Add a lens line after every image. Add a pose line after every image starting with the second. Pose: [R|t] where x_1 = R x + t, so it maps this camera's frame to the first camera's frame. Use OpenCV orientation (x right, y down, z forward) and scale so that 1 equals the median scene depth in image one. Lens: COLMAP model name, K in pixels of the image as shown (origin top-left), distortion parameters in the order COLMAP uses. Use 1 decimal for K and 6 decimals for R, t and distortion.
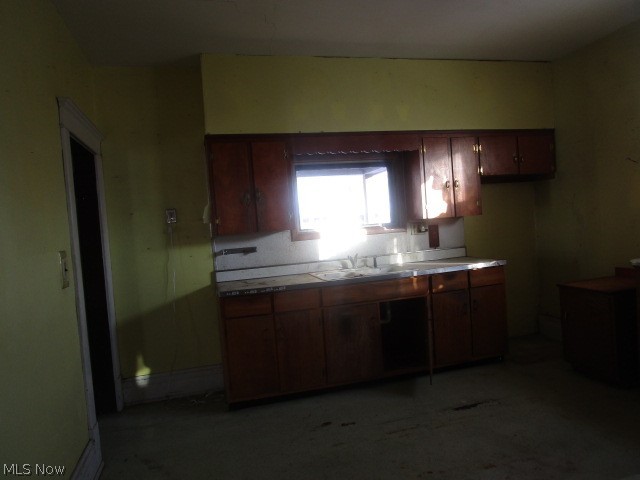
lens RADIAL K [[455.2, 0, 322.5], [0, 455.2, 241.3], [0, 0, 1]] dist [-0.030454, 0.012969]
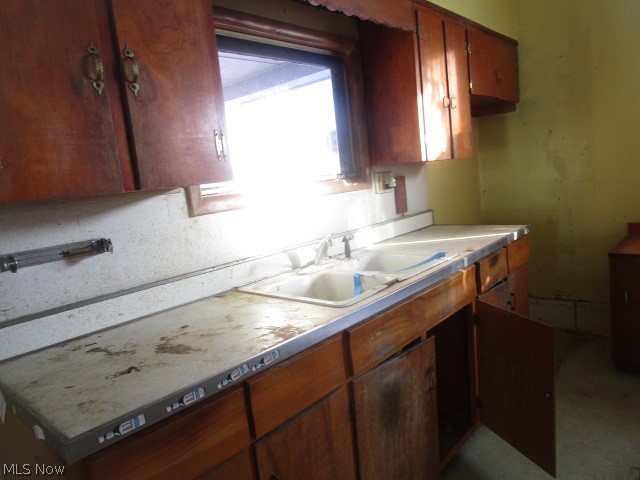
lens RADIAL K [[455.2, 0, 319.3], [0, 455.2, 238.9], [0, 0, 1]] dist [-0.030454, 0.012969]
pose [[0.842480, -0.089180, 0.531294, -0.181548], [0.065645, 0.995848, 0.063064, 0.001807], [-0.534712, -0.018254, 0.844837, 0.583797]]
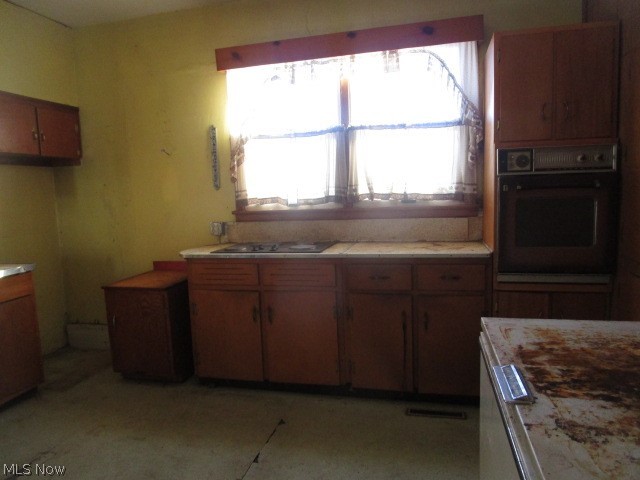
lens RADIAL K [[455.2, 0, 318.6], [0, 455.2, 238.6], [0, 0, 1]] dist [-0.030454, 0.012969]
pose [[0.501270, -0.038928, 0.864415, -0.014943], [0.038510, 0.999001, 0.022658, 0.000183], [-0.864433, 0.021931, 0.502269, 0.181304]]
